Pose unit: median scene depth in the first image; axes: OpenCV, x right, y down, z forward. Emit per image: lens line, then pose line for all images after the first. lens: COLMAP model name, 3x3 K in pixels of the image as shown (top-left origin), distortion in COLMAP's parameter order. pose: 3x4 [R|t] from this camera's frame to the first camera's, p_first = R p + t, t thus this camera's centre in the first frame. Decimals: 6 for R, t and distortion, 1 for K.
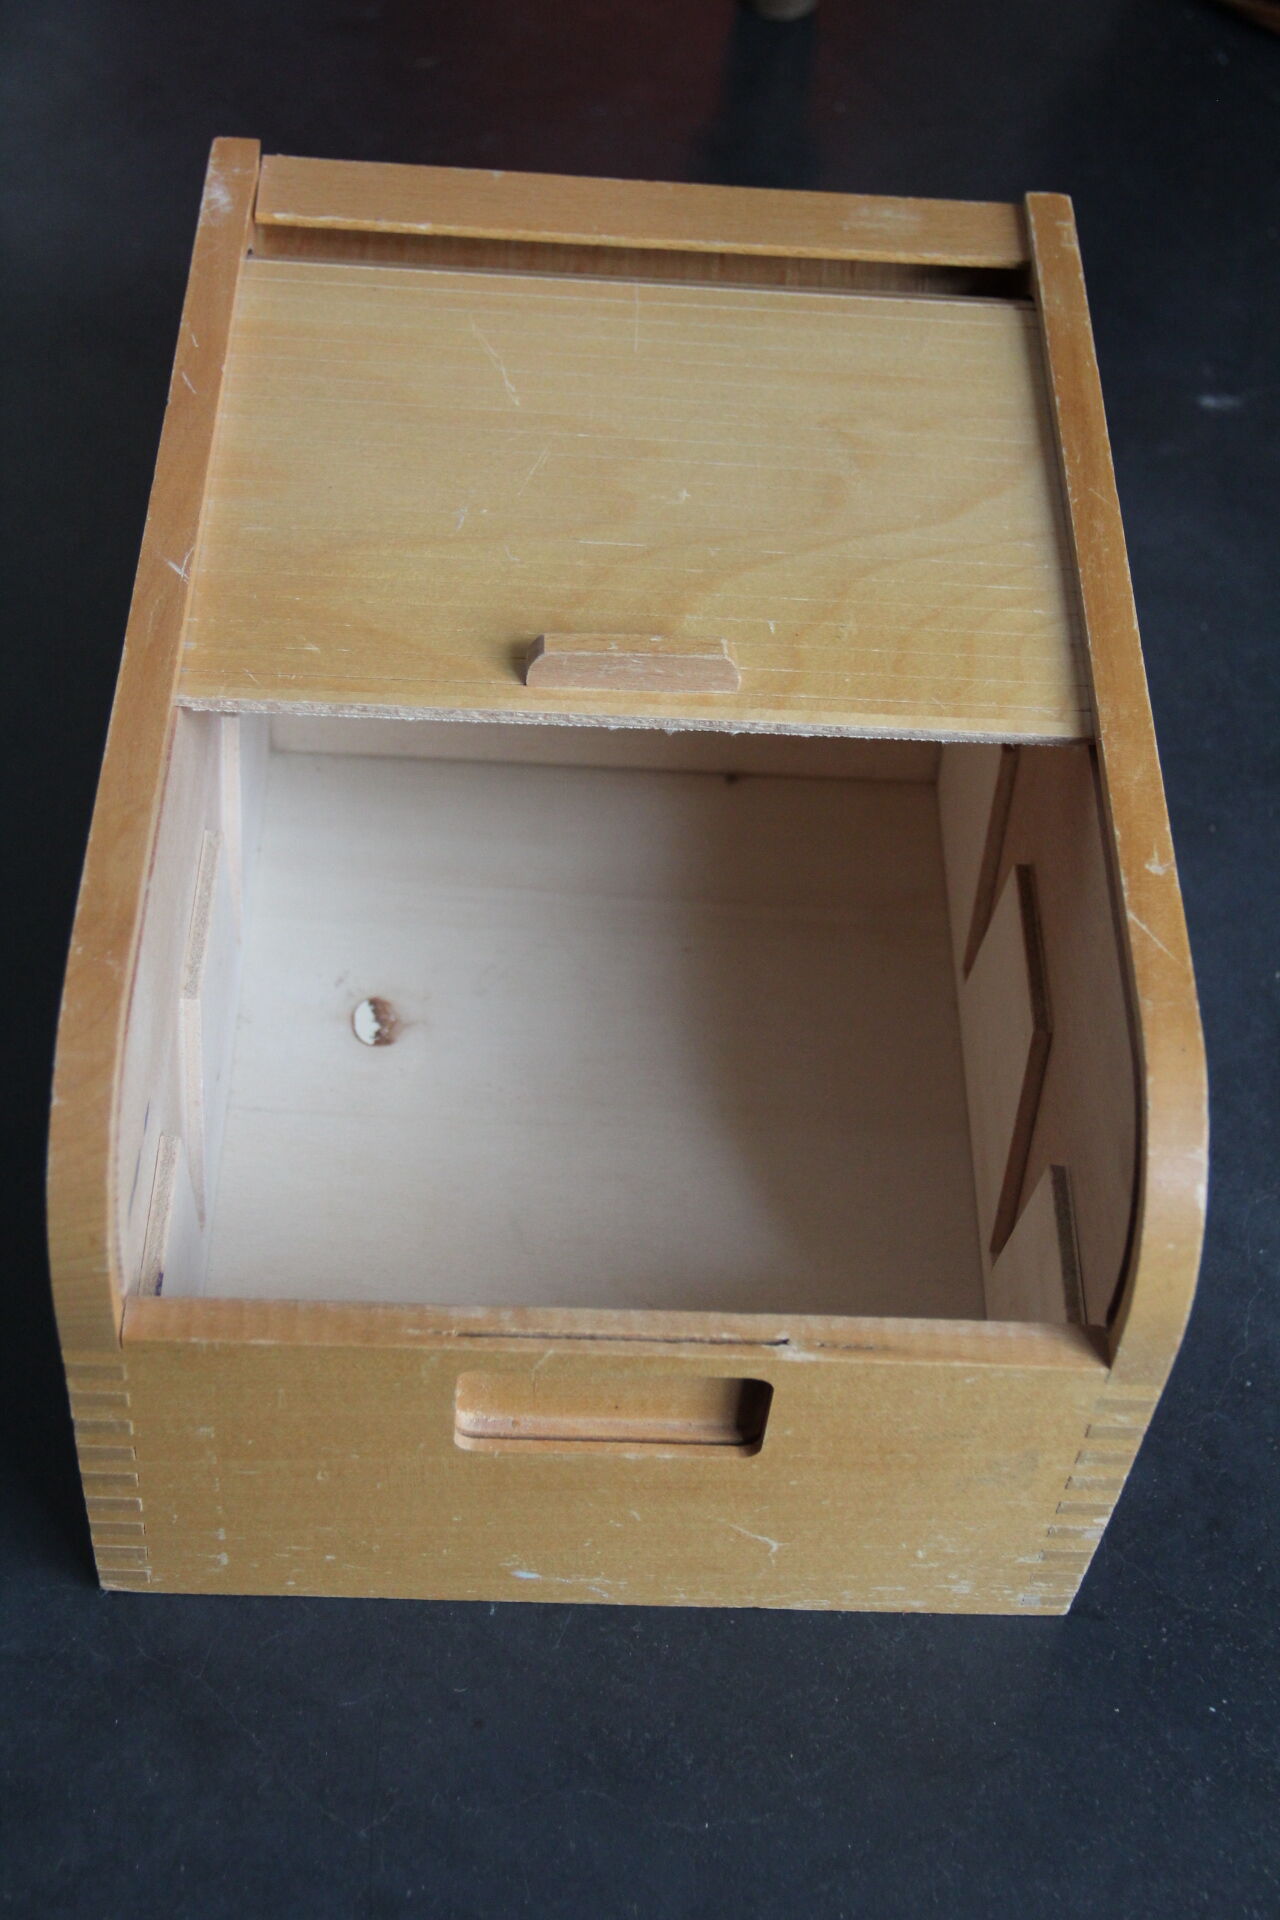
lens RADIAL K [[2879.7, 0, 632.2], [0, 2879.7, 961.8], [0, 0, 1]] dist [0.053995, 0.000000]
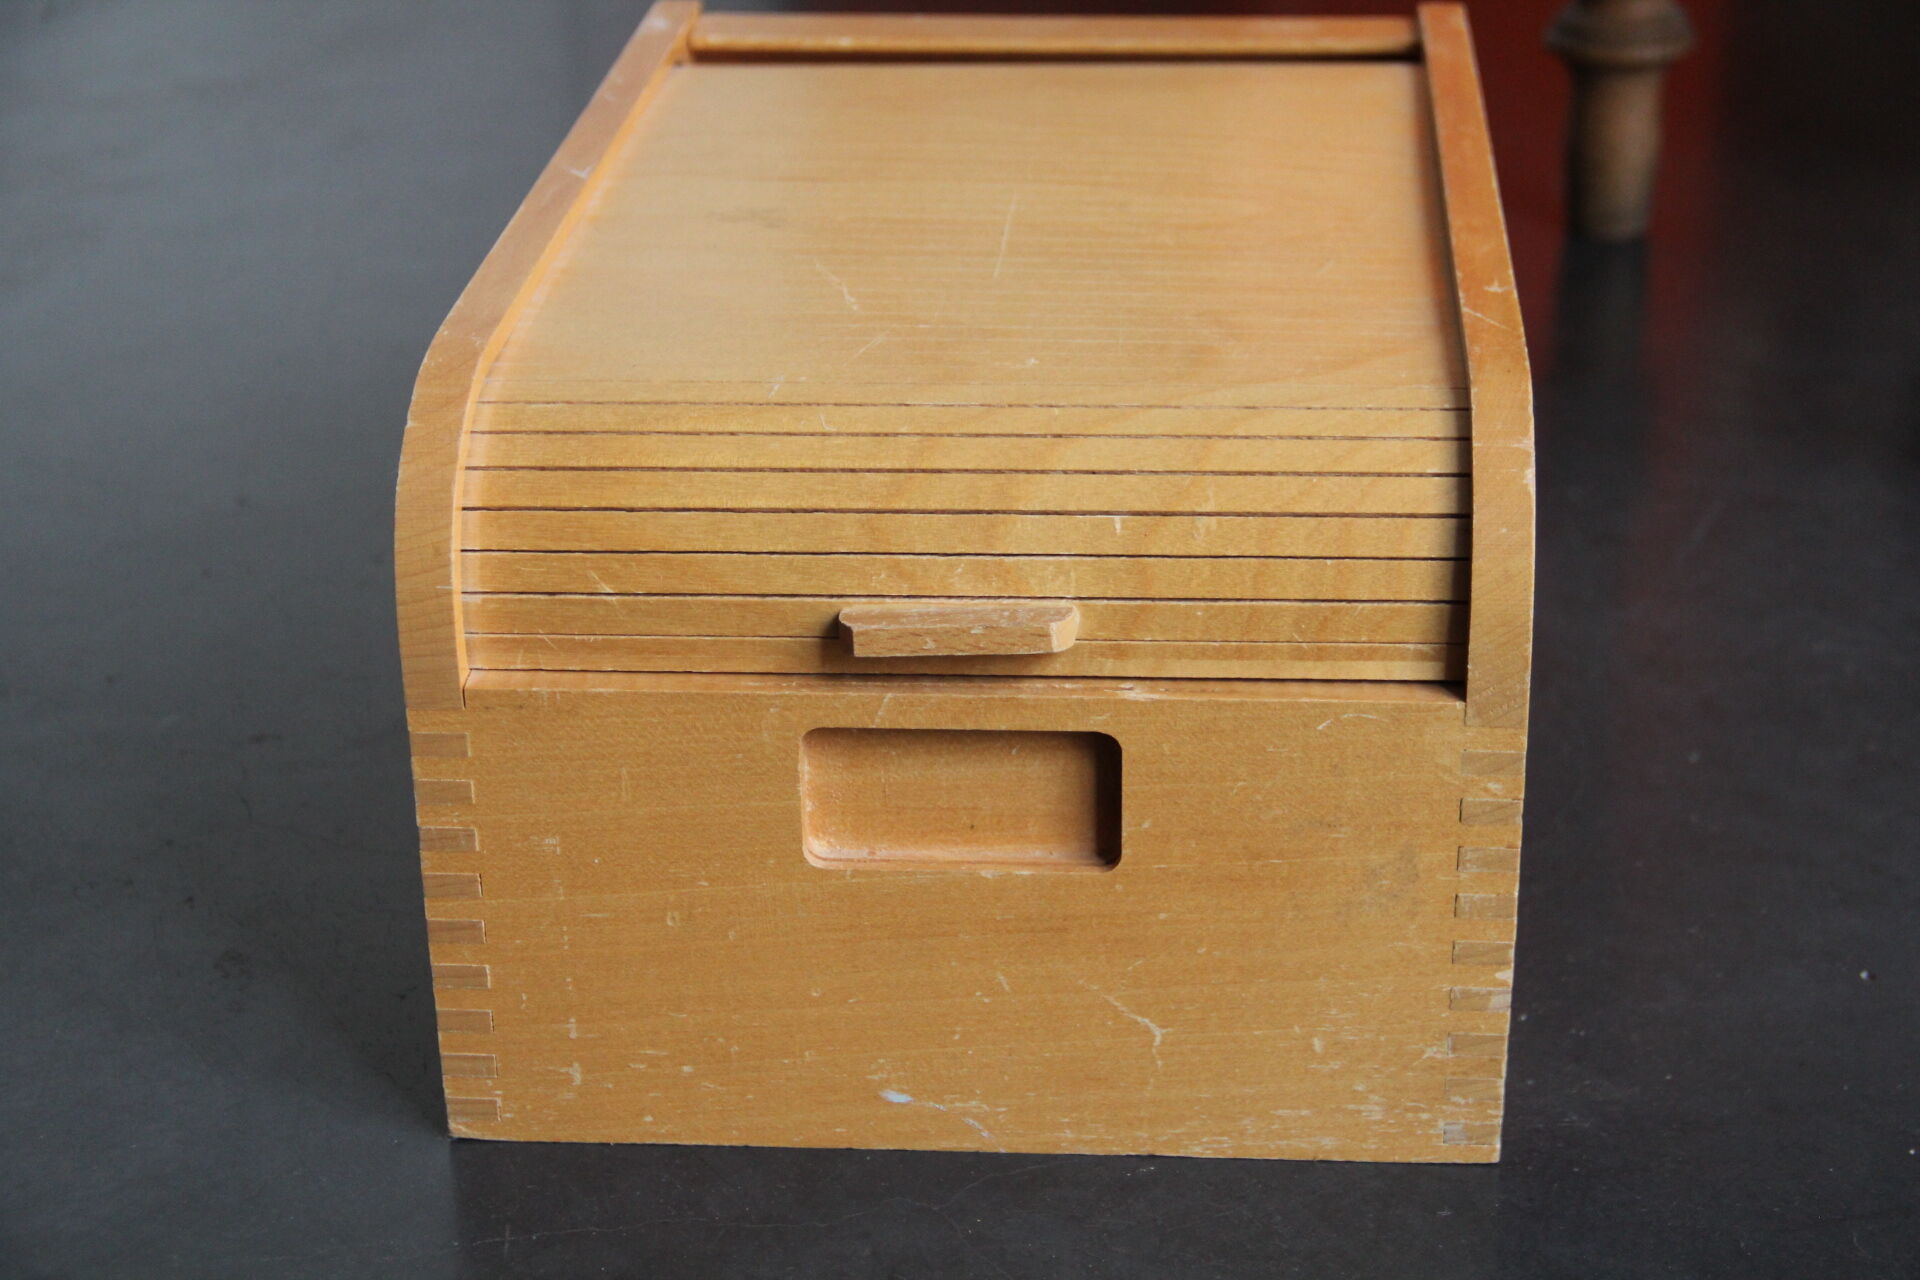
lens RADIAL K [[3475.2, 0, 967.0], [0, 3475.2, 638.0], [0, 0, 1]] dist [0.141845, 0.000000]
pose [[0.992961, -0.047842, -0.108352, 0.121242], [-0.003939, 0.900948, -0.433910, 0.599396], [0.118378, 0.431282, 0.894417, -0.069270]]
